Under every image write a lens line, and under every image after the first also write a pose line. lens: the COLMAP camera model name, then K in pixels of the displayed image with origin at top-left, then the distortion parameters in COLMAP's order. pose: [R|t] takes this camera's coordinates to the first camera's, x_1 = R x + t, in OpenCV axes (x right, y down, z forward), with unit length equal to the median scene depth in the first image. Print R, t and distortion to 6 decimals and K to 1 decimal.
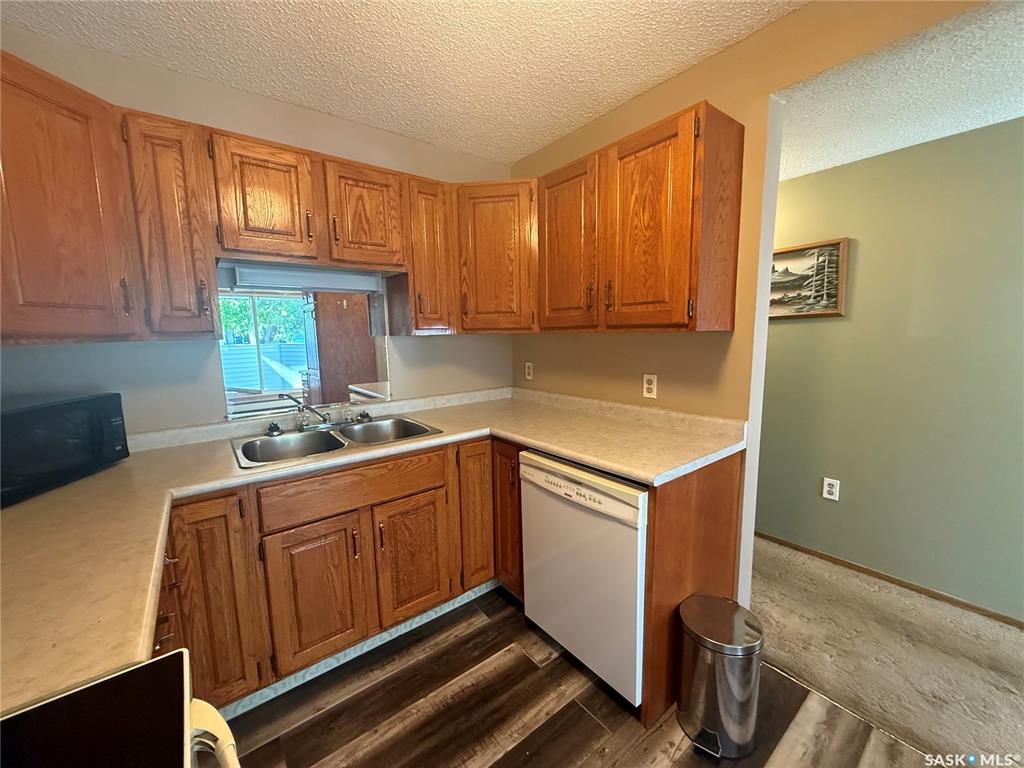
lens RADIAL K [[407.4, 0, 505.1], [0, 407.4, 383.9], [0, 0, 1]] dist [0.001092, -0.000563]
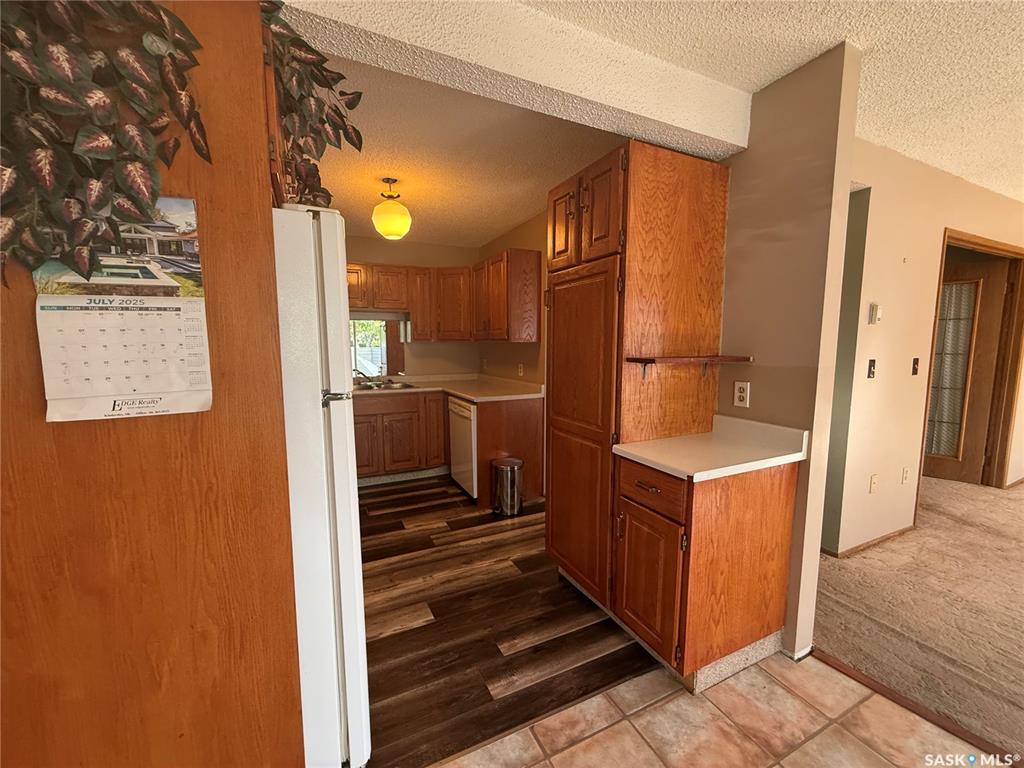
lens RADIAL K [[407.4, 0, 507.5], [0, 407.4, 384.0], [0, 0, 1]] dist [0.001092, -0.000563]
pose [[0.978569, 0.038873, -0.202216, 0.806110], [-0.043747, 0.998849, -0.019688, 0.134782], [0.201217, 0.028113, 0.979143, -1.095340]]
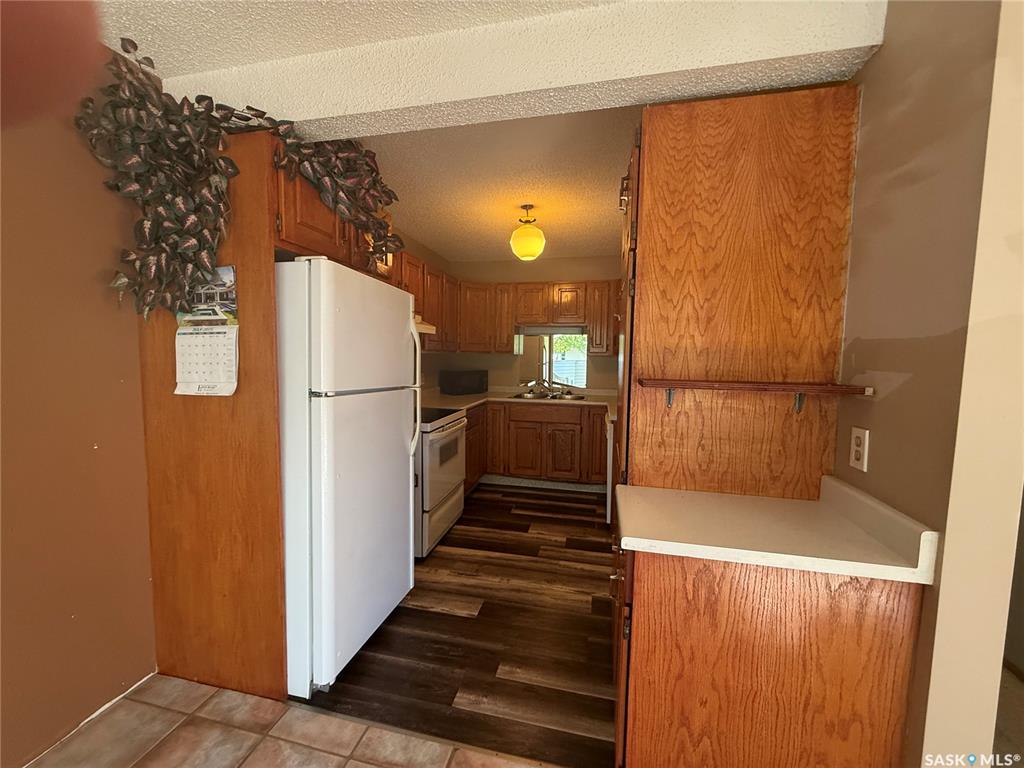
lens RADIAL K [[407.4, 0, 507.9], [0, 407.4, 384.2], [0, 0, 1]] dist [0.001092, -0.000563]
pose [[0.638621, 0.085527, -0.764754, 1.338820], [-0.123674, 0.992293, 0.007697, 0.074358], [0.759518, 0.089665, 0.644277, -0.762320]]
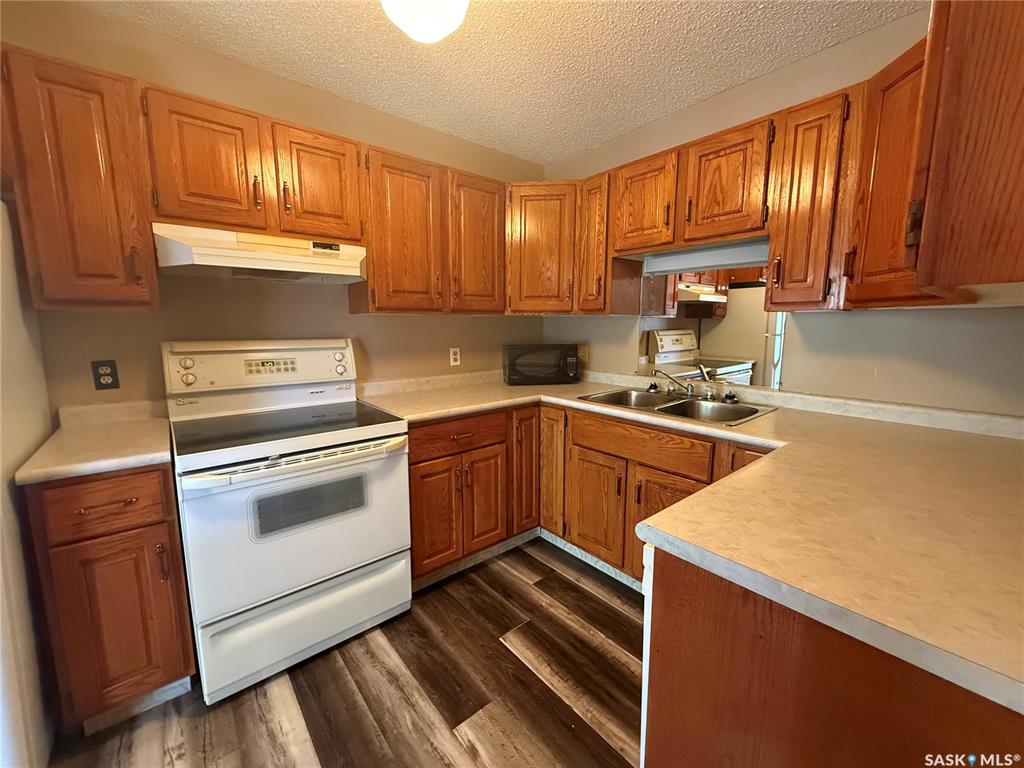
lens RADIAL K [[407.4, 0, 510.2], [0, 407.4, 382.3], [0, 0, 1]] dist [0.001092, -0.000563]
pose [[0.041506, 0.162902, -0.985769, 0.711497], [-0.125532, 0.979651, 0.156606, -0.049546], [0.991221, 0.117246, 0.061111, 0.541016]]
